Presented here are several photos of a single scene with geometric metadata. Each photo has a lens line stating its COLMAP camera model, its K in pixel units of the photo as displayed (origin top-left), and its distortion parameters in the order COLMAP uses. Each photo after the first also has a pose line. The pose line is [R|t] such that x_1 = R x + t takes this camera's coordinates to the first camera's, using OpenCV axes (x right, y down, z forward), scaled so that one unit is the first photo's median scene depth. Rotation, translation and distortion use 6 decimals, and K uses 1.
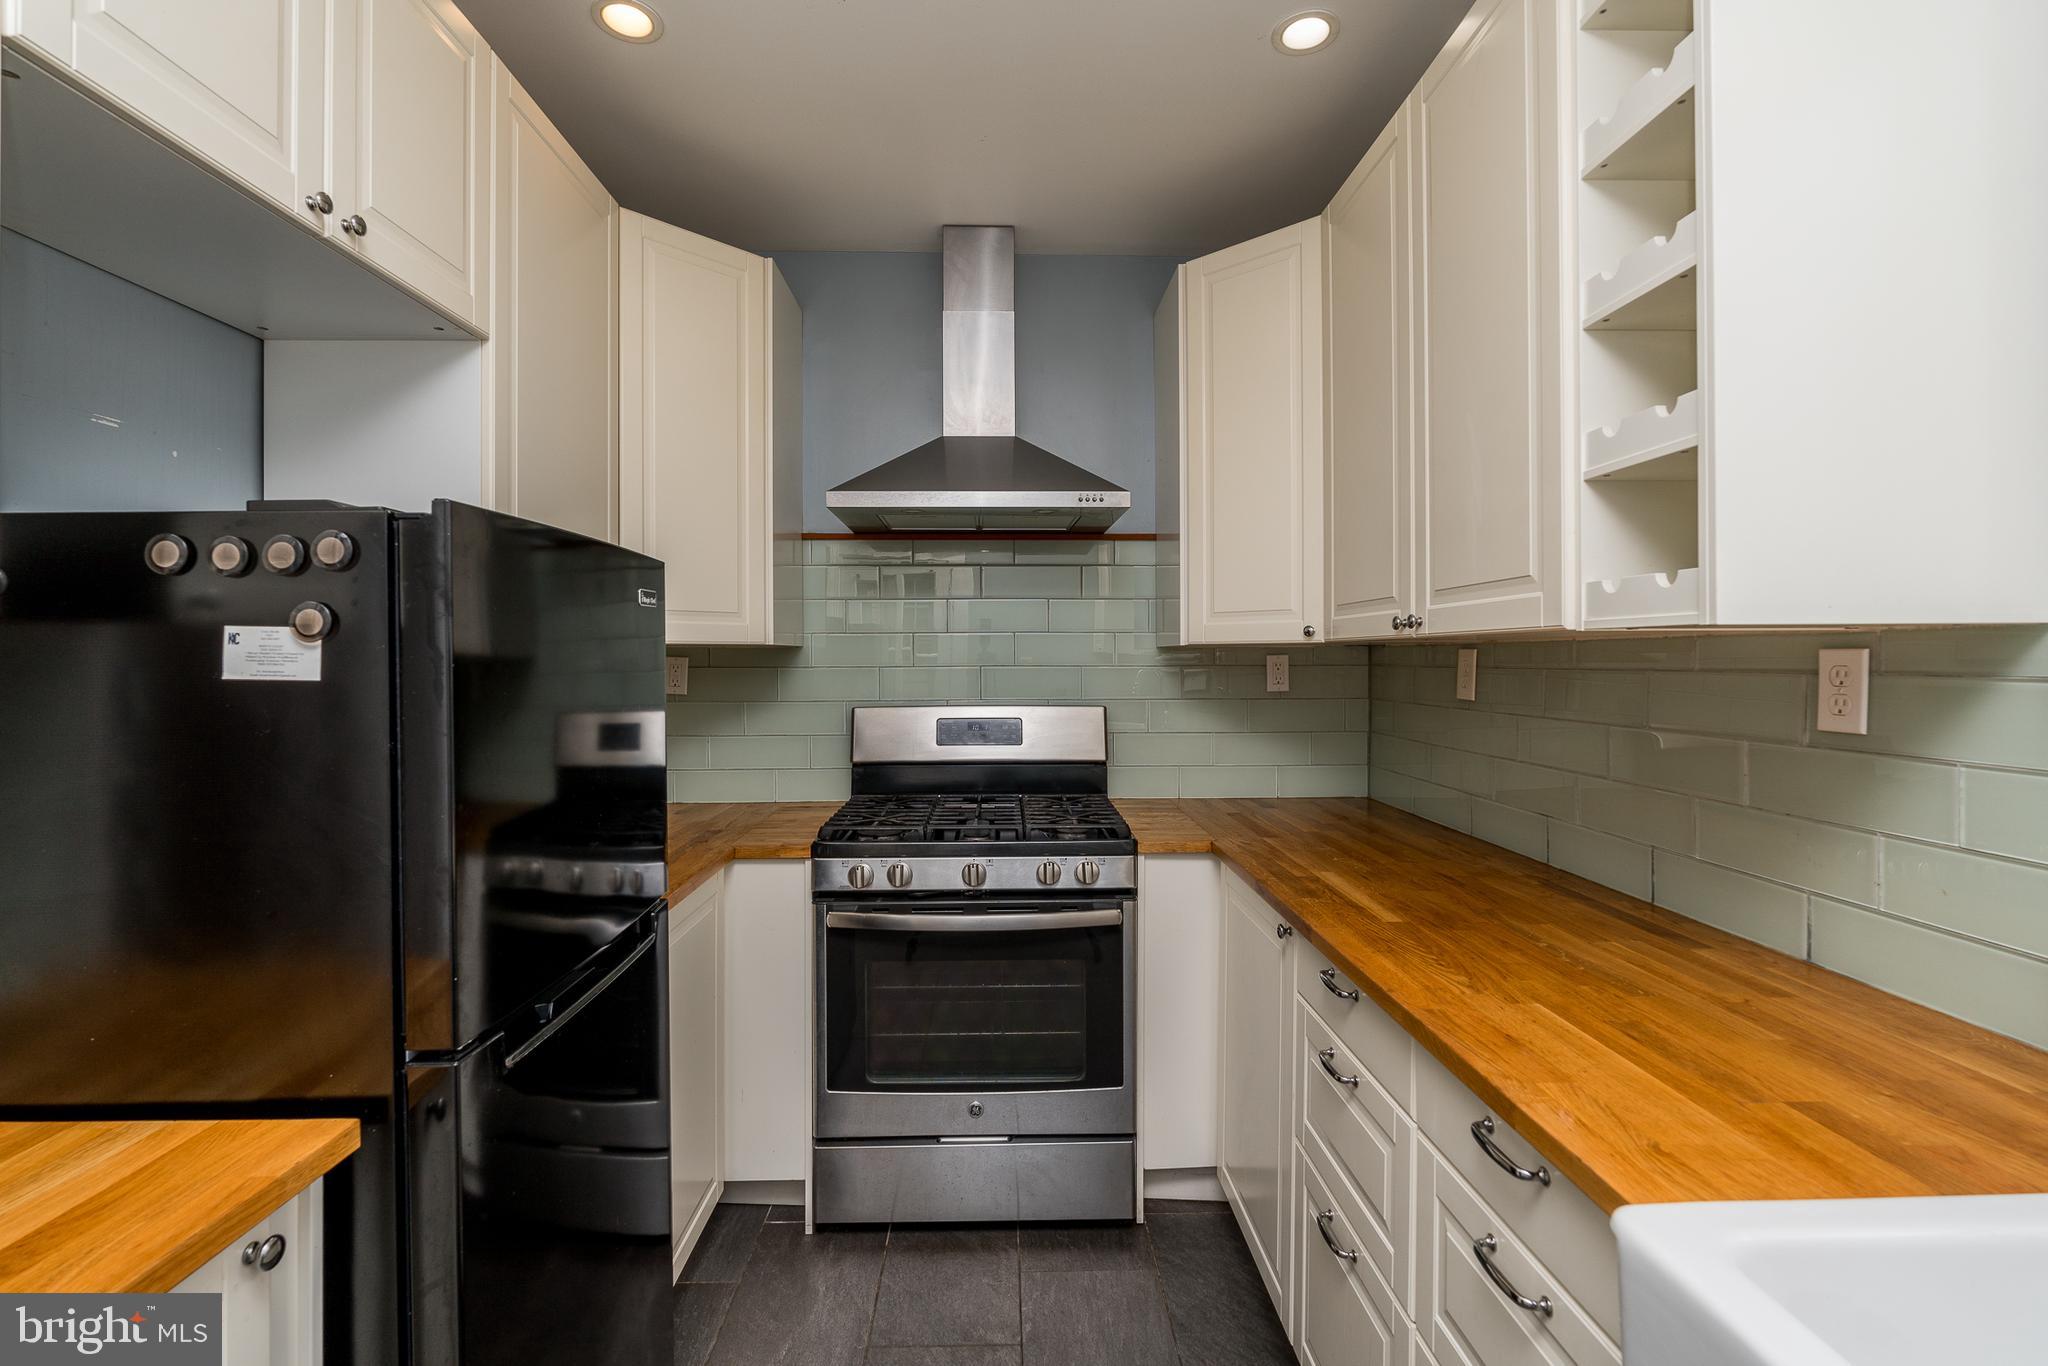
lens RADIAL K [[915.9, 0, 1029.0], [0, 915.9, 662.5], [0, 0, 1]] dist [-0.005572, 0.001173]
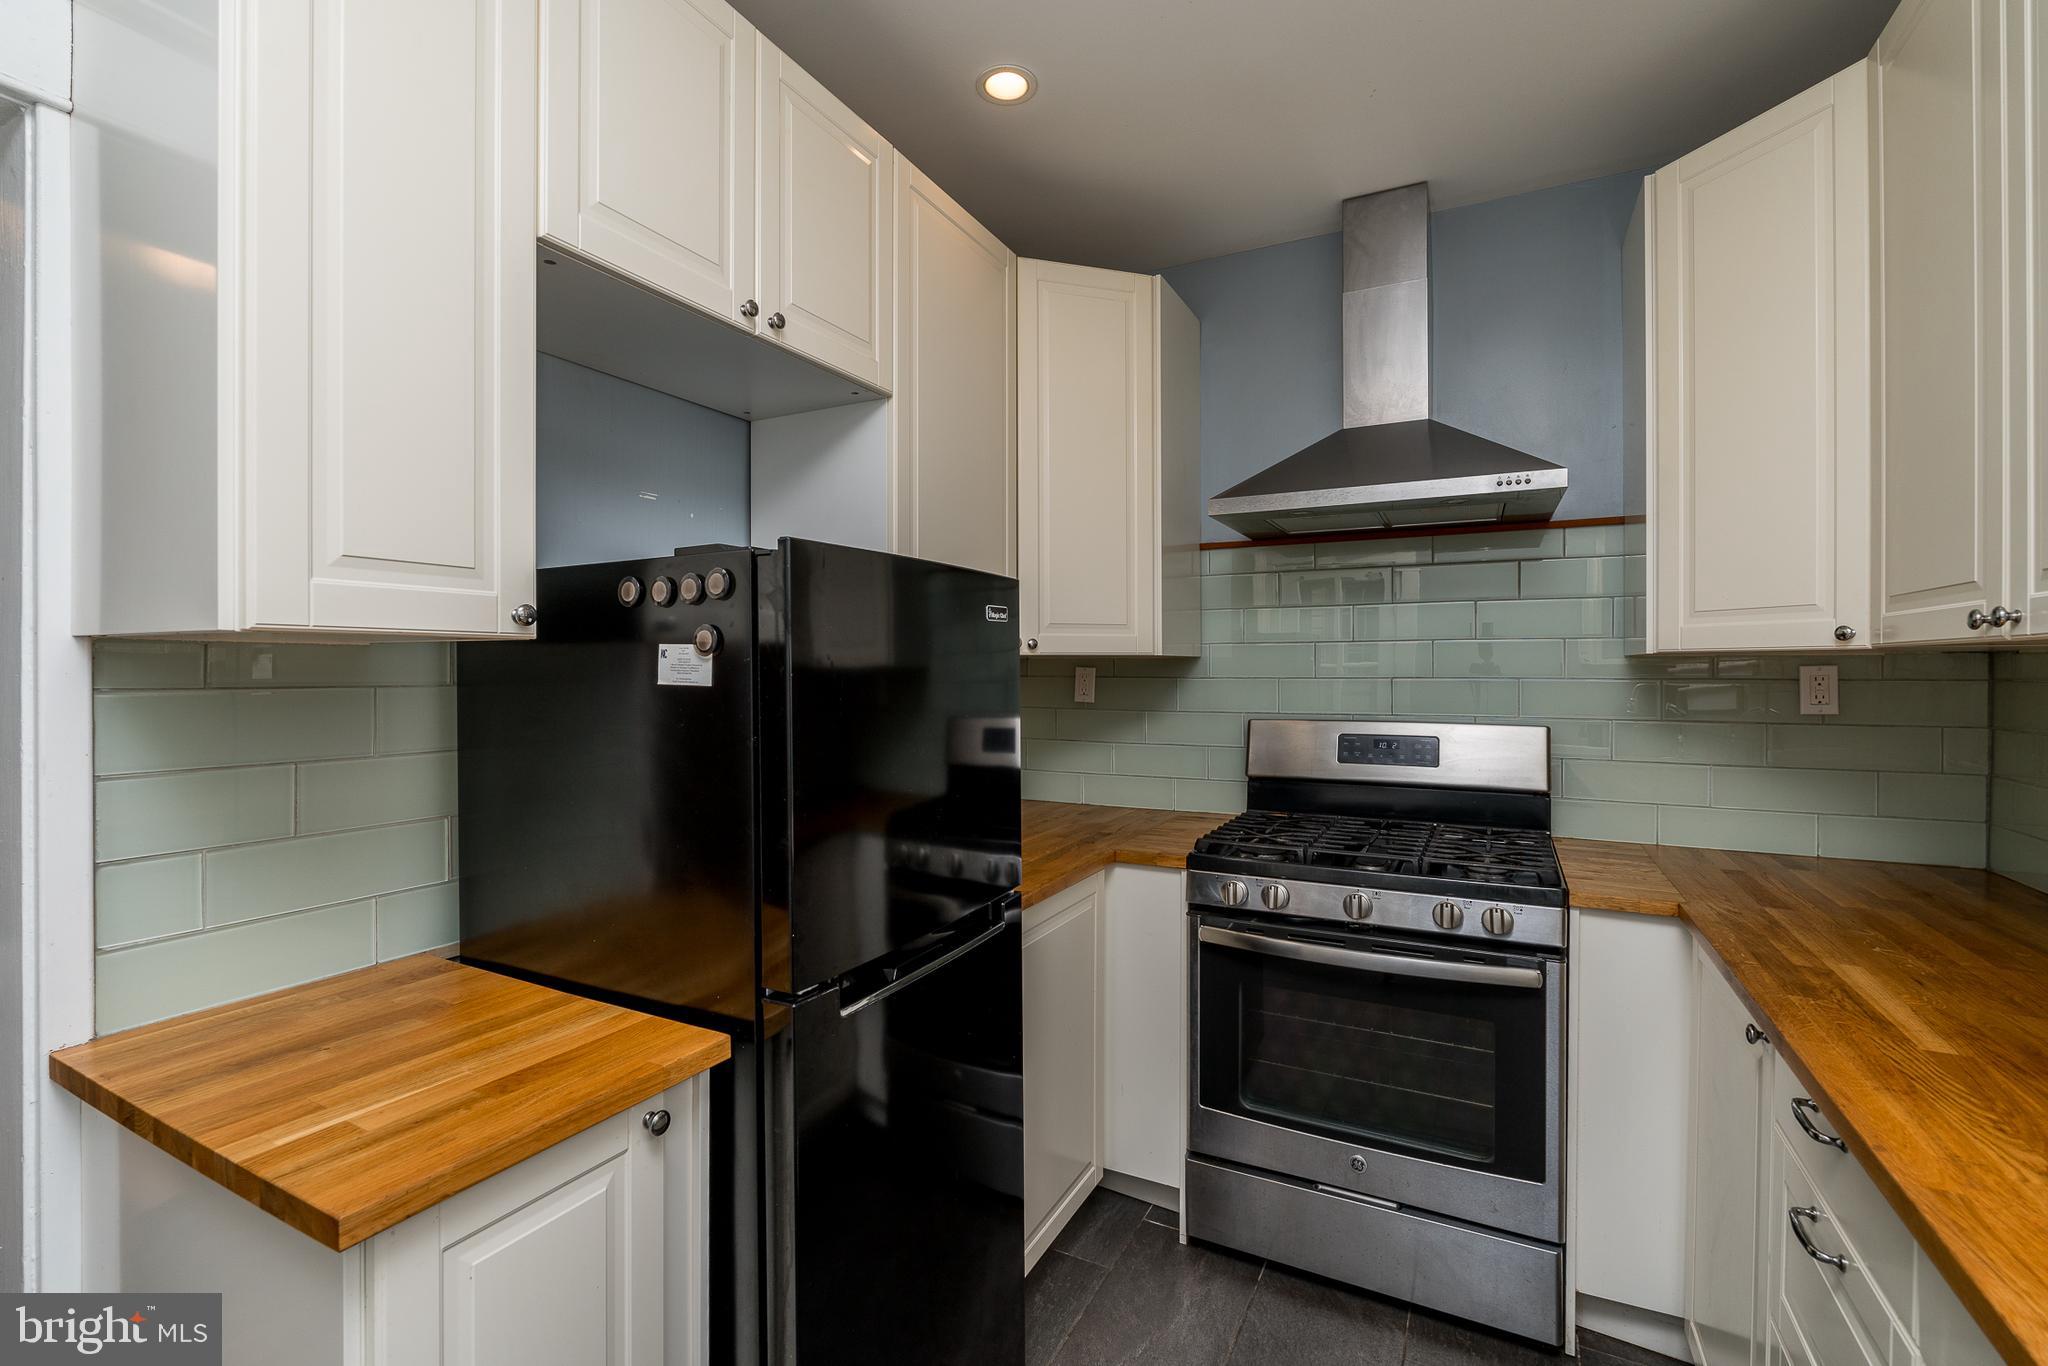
lens RADIAL K [[915.9, 0, 1017.4], [0, 915.9, 676.5], [0, 0, 1]] dist [-0.005572, 0.001173]
pose [[0.869582, 0.006049, -0.493751, 0.097724], [-0.003951, 0.999978, 0.005292, -0.000876], [0.493772, -0.002651, 0.869587, 0.043228]]
